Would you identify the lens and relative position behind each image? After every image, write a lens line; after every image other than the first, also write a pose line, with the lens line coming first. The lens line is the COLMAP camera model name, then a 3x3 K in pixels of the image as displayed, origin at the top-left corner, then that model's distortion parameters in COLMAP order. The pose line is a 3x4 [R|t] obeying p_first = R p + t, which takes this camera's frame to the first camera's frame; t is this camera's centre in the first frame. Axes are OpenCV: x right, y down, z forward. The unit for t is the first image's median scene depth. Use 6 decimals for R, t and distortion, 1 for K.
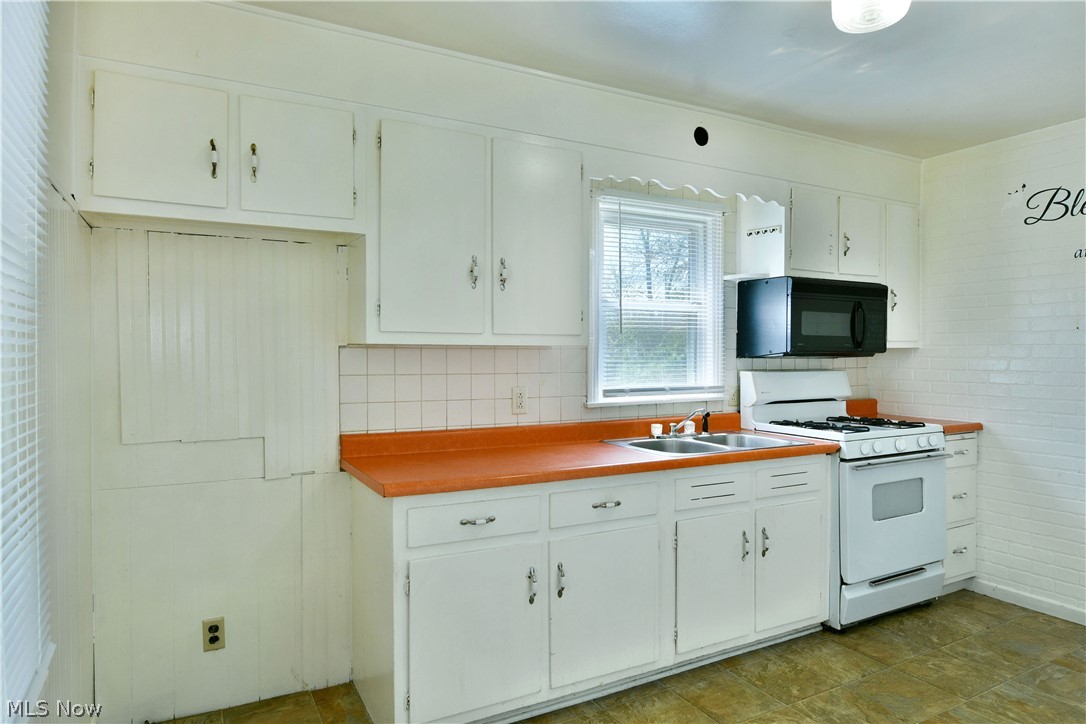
lens RADIAL K [[675.5, 0, 545.1], [0, 675.5, 345.8], [0, 0, 1]] dist [-0.017570, -0.003368]
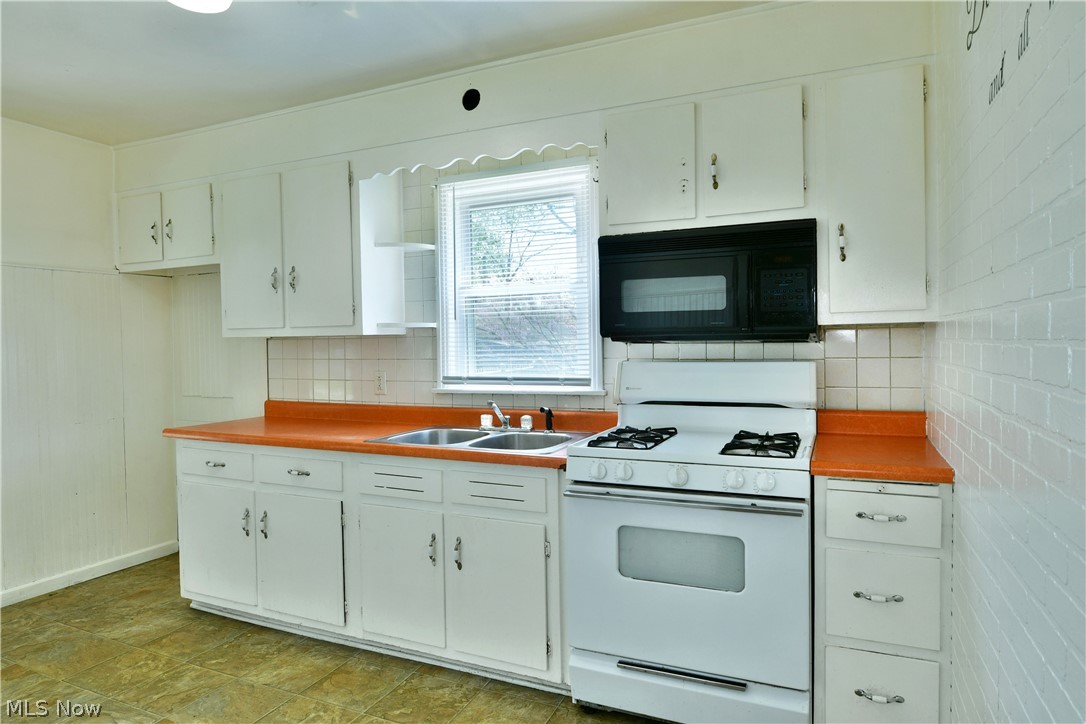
lens RADIAL K [[655.8, 0, 538.2], [0, 655.8, 360.1], [0, 0, 1]] dist [-0.009993, -0.007492]
pose [[0.588649, 0.014080, -0.808266, 1.041143], [0.027828, 0.998903, 0.037668, 0.006454], [0.807910, -0.044666, 0.587611, 0.568089]]
